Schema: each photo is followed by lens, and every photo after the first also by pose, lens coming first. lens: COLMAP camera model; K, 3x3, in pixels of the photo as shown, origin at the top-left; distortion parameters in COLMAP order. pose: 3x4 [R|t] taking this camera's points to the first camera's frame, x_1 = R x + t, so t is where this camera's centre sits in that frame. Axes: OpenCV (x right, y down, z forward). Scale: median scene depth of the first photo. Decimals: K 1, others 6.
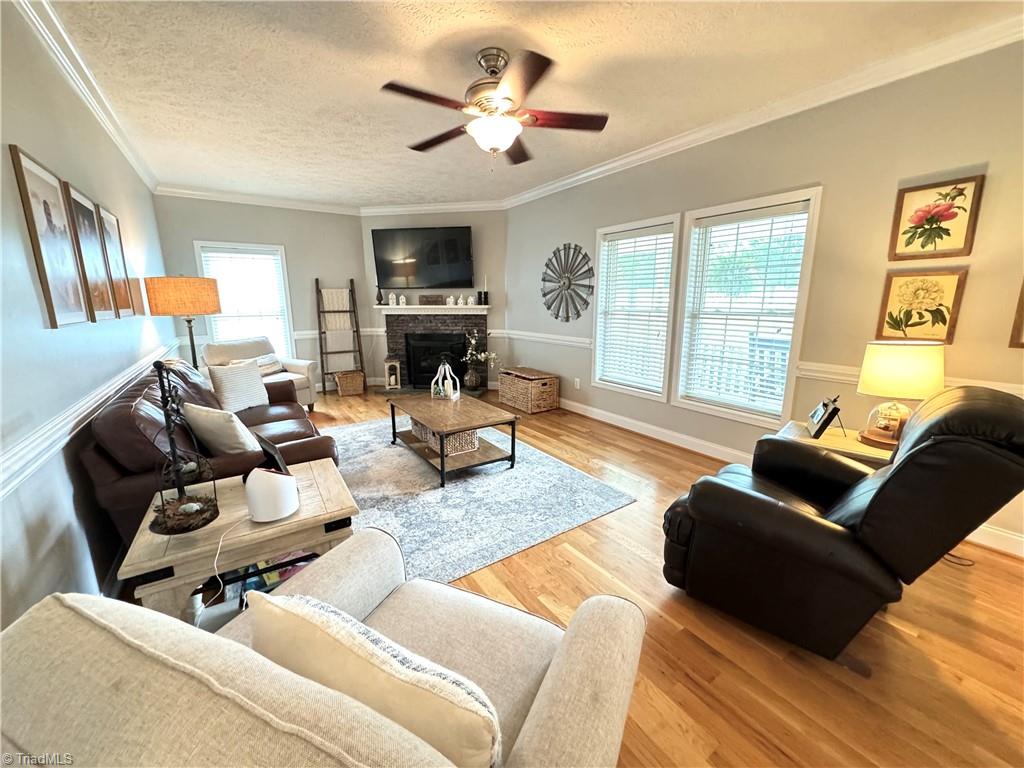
lens RADIAL K [[412.3, 0, 511.3], [0, 412.3, 384.9], [0, 0, 1]] dist [-0.002262, 0.000029]
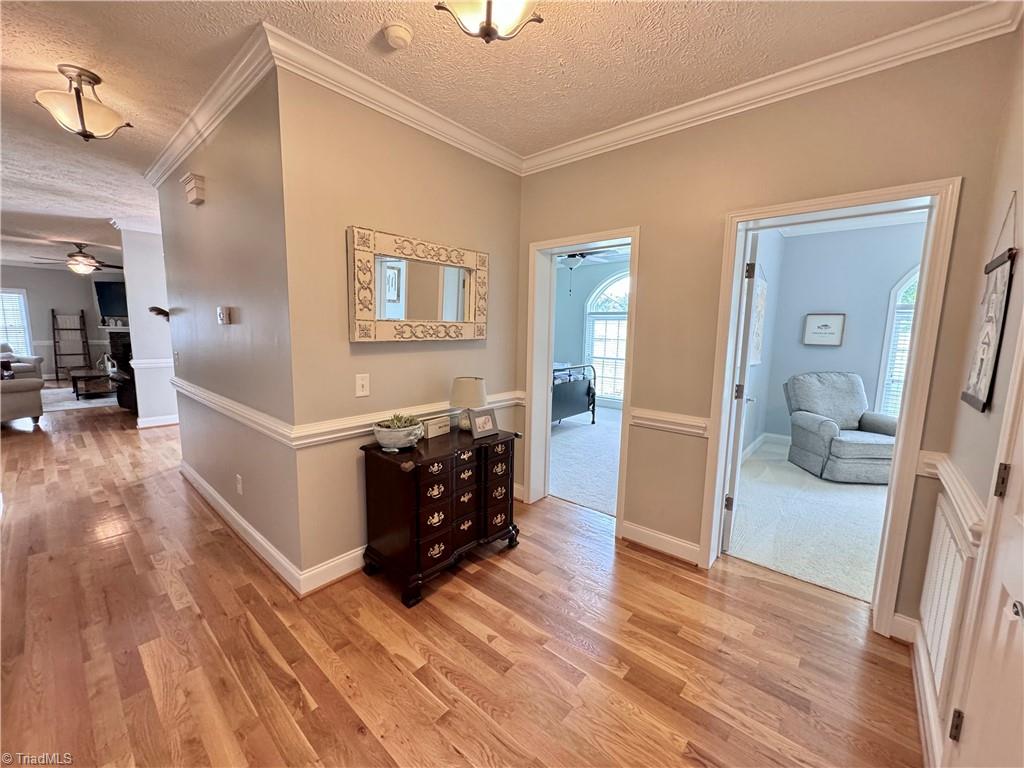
lens RADIAL K [[412.3, 0, 511.9], [0, 412.3, 382.3], [0, 0, 1]] dist [-0.002262, 0.000029]
pose [[0.965645, -0.008680, 0.259721, 0.821686], [0.027105, 0.997355, -0.067444, 0.182782], [-0.258448, 0.072167, 0.963326, -0.973916]]
